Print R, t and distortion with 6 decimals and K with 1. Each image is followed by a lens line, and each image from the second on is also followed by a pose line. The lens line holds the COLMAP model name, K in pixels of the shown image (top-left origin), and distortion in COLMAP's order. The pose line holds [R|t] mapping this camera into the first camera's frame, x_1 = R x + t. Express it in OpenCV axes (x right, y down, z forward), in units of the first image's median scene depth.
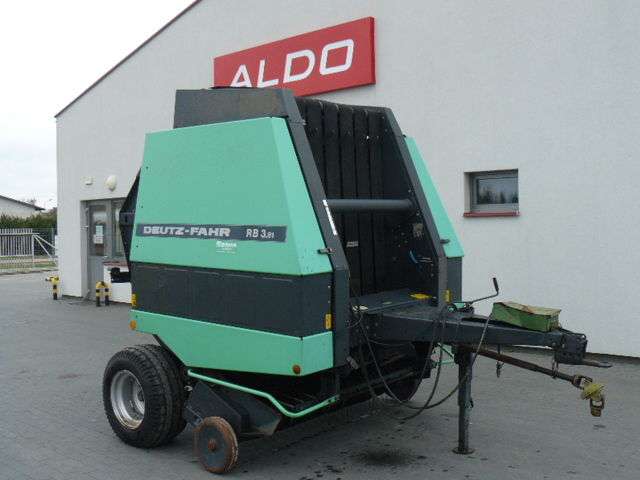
lens RADIAL K [[698.2, 0, 316.5], [0, 698.2, 237.1], [0, 0, 1]] dist [-0.212786, 0.316579]
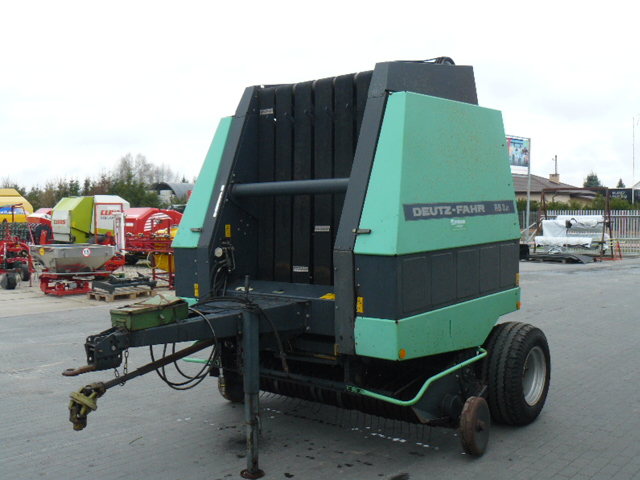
lens RADIAL K [[698.2, 0, 316.5], [0, 698.2, 237.1], [0, 0, 1]] dist [-0.212786, 0.316579]
pose [[-0.000957, 0.054979, -0.998487, 1.073832], [-0.017907, 0.998326, 0.054987, -0.032413], [0.999839, 0.017933, 0.000029, 1.096288]]
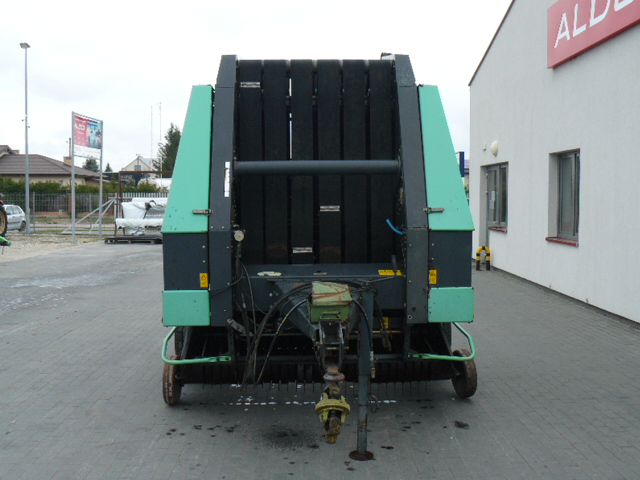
lens RADIAL K [[698.2, 0, 316.5], [0, 698.2, 237.1], [0, 0, 1]] dist [-0.212786, 0.316579]
pose [[0.669336, 0.065507, -0.740066, 0.808131], [-0.029914, 0.997674, 0.061254, -0.009561], [0.742357, -0.018861, 0.669739, 0.399529]]
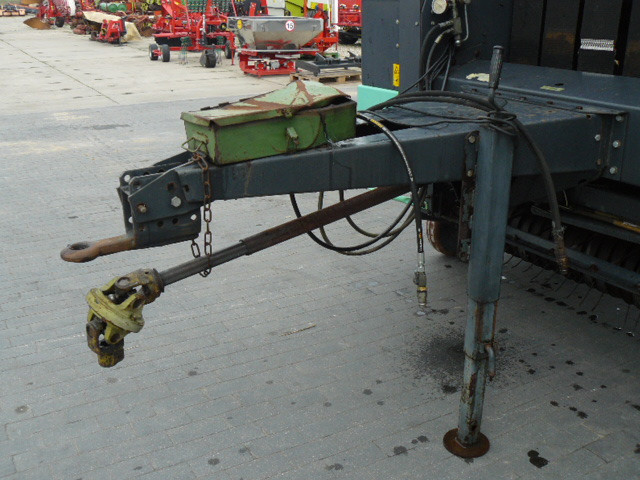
lens RADIAL K [[698.2, 0, 316.5], [0, 698.2, 237.1], [0, 0, 1]] dist [-0.212786, 0.316579]
pose [[-0.322332, 0.334377, -0.885604, 0.609895], [-0.017209, 0.933312, 0.358654, 0.029095], [0.946470, 0.130846, -0.295082, 1.041679]]
